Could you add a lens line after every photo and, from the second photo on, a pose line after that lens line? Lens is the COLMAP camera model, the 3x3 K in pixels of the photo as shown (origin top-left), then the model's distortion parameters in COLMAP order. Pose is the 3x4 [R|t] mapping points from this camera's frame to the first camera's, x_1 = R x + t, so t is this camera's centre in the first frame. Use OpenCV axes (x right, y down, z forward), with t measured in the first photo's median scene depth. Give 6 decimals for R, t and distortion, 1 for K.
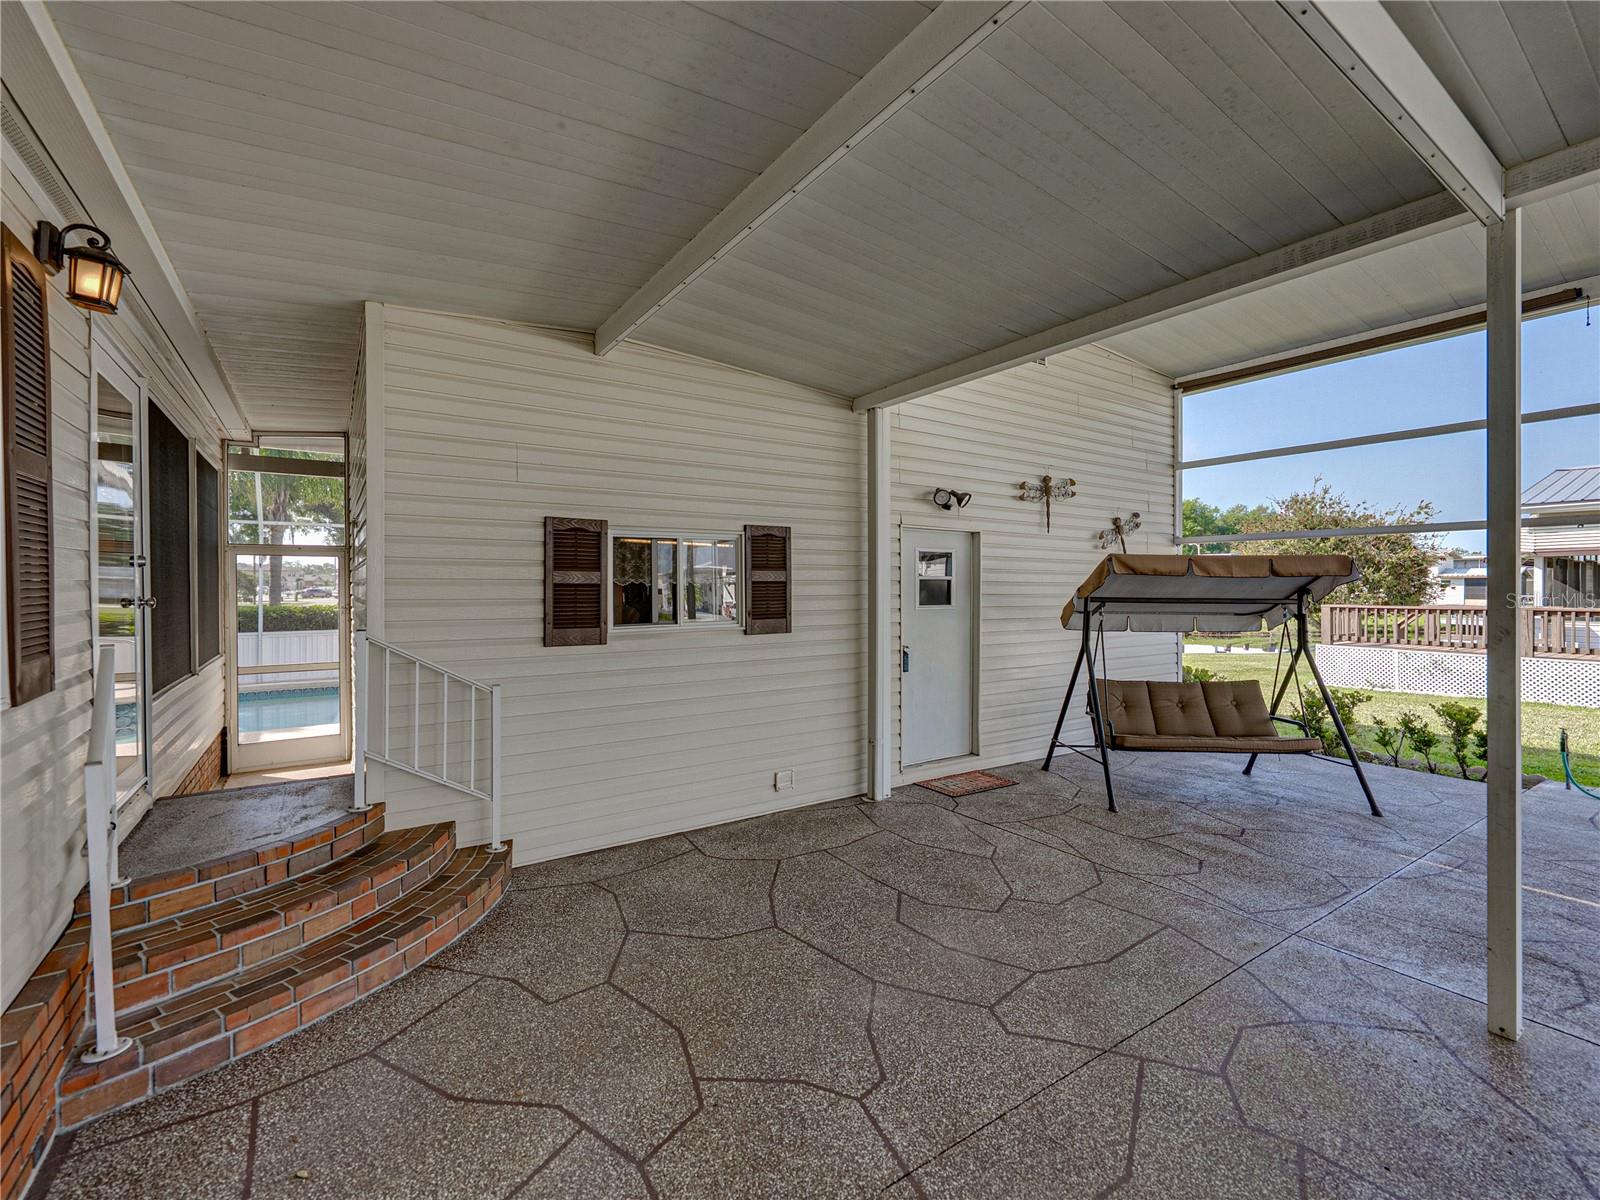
lens RADIAL K [[688.8, 0, 803.1], [0, 688.8, 591.1], [0, 0, 1]] dist [0.001073, 0.000196]
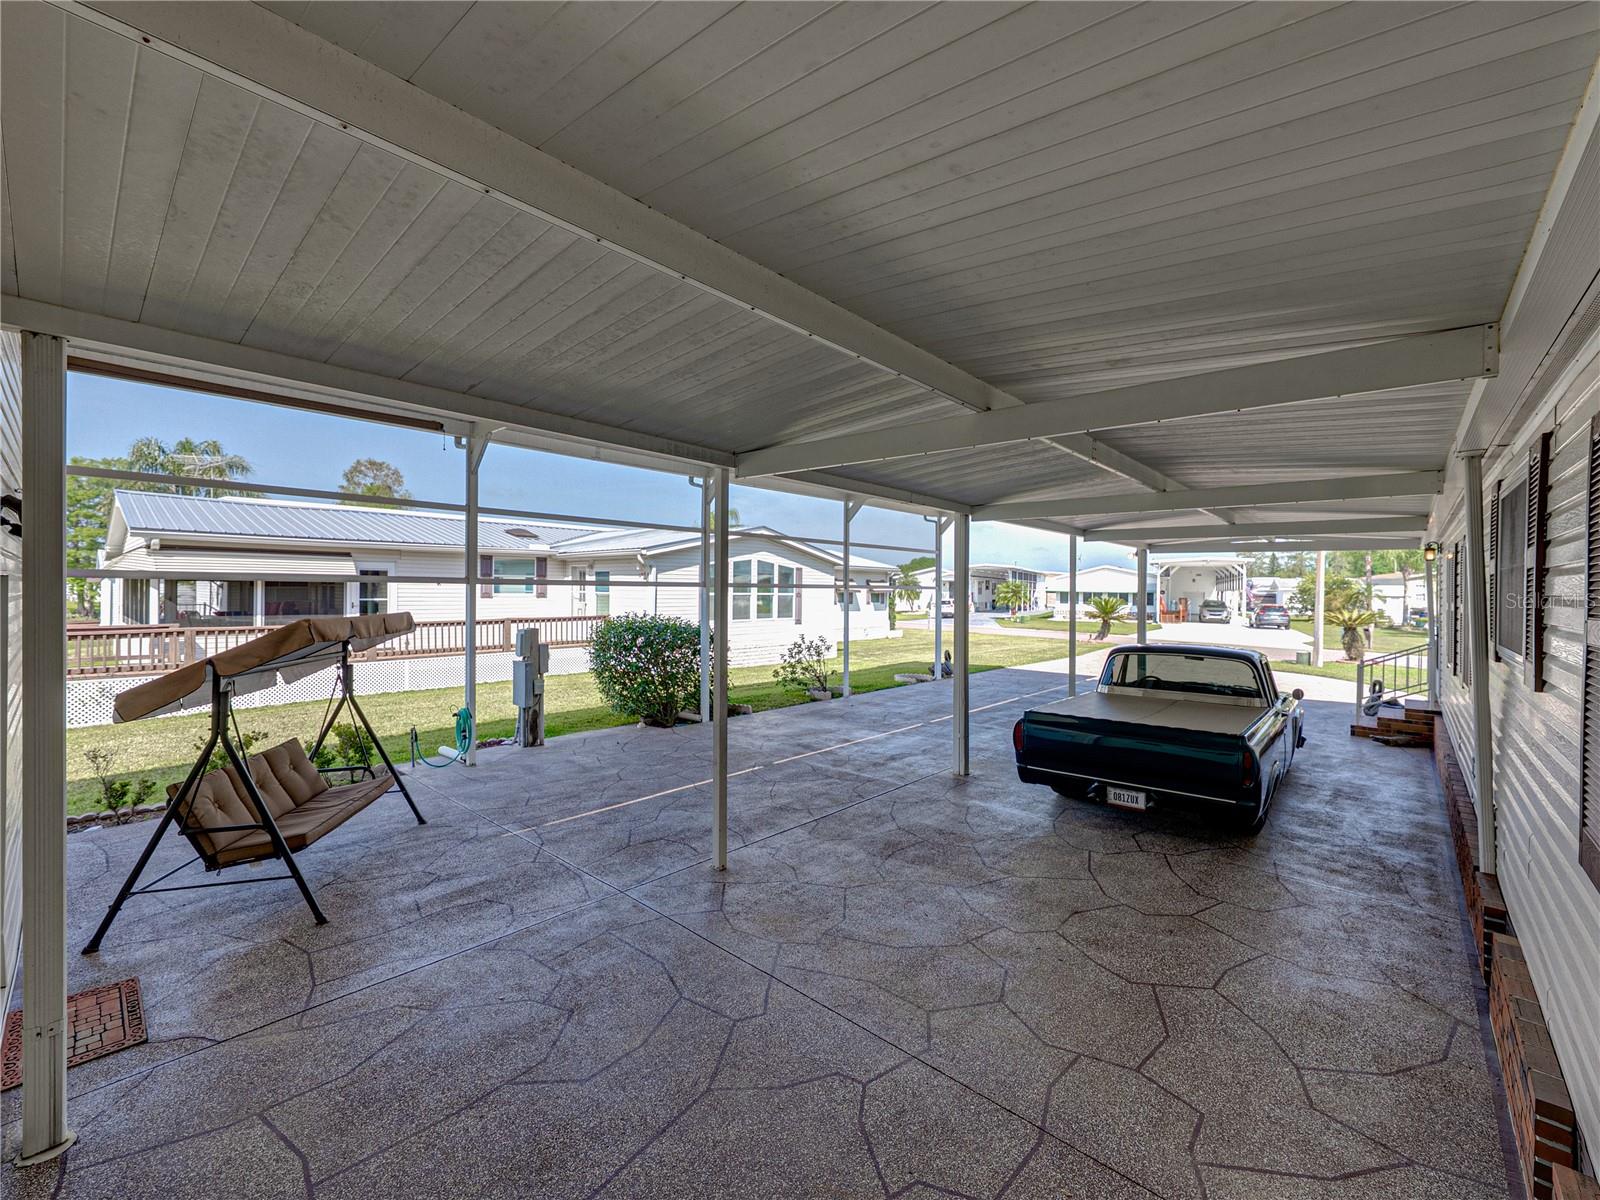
lens RADIAL K [[688.8, 0, 808.6], [0, 688.8, 596.5], [0, 0, 1]] dist [0.001073, 0.000196]
pose [[-0.256759, -0.013060, 0.966387, -0.626784], [-0.011531, 0.999879, 0.010449, -0.118928], [-0.966407, -0.008460, -0.256879, 0.778722]]
